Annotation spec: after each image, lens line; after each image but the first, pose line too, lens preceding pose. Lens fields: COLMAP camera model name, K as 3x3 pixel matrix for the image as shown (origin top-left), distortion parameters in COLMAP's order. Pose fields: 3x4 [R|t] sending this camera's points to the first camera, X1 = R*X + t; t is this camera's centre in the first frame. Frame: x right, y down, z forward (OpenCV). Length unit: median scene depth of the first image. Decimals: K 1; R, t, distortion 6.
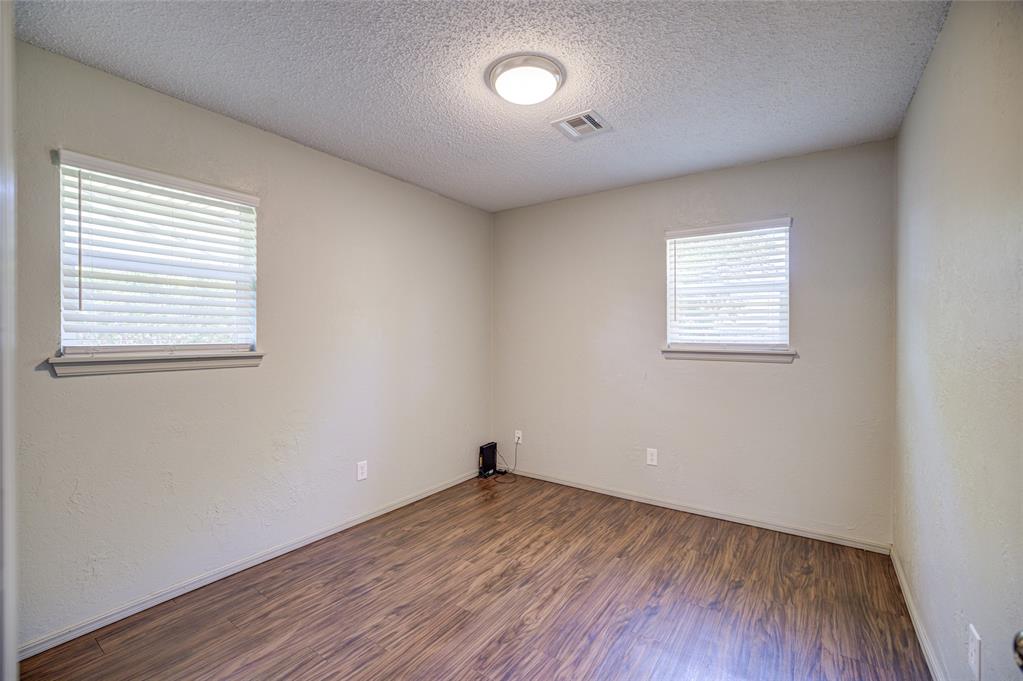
lens RADIAL K [[444.3, 0, 517.6], [0, 444.3, 338.4], [0, 0, 1]] dist [-0.042546, 0.017263]
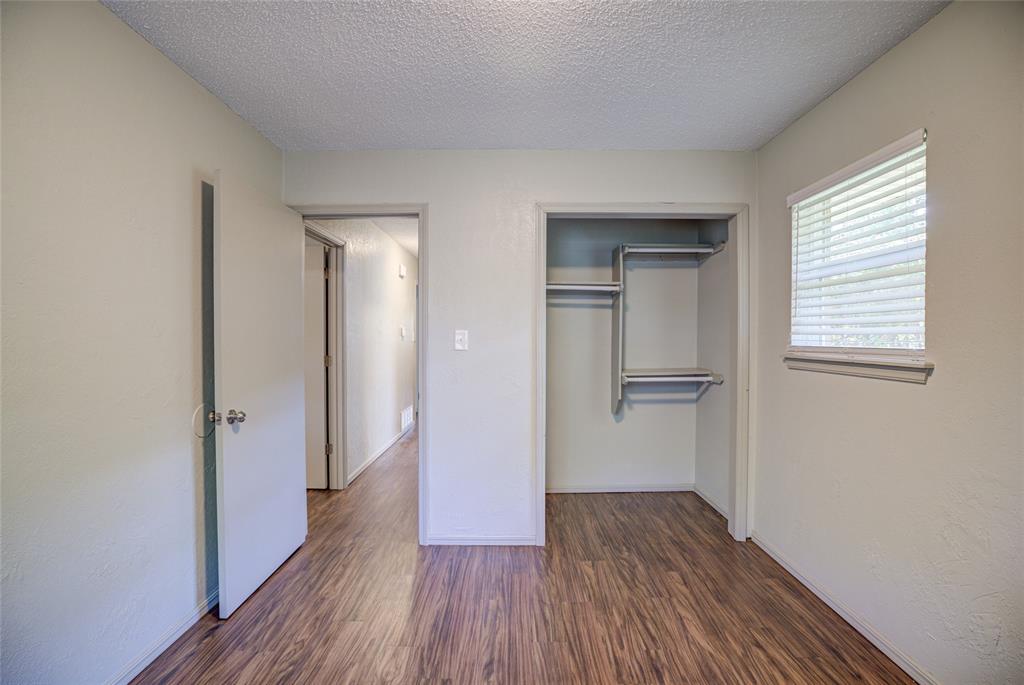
lens RADIAL K [[444.7, 0, 518.1], [0, 444.7, 340.4], [0, 0, 1]] dist [-0.042546, 0.017263]
pose [[-0.825177, -0.002274, -0.564870, 0.356496], [-0.009521, 0.999906, 0.009883, -0.002698], [0.564795, 0.013533, -0.825121, 1.507844]]
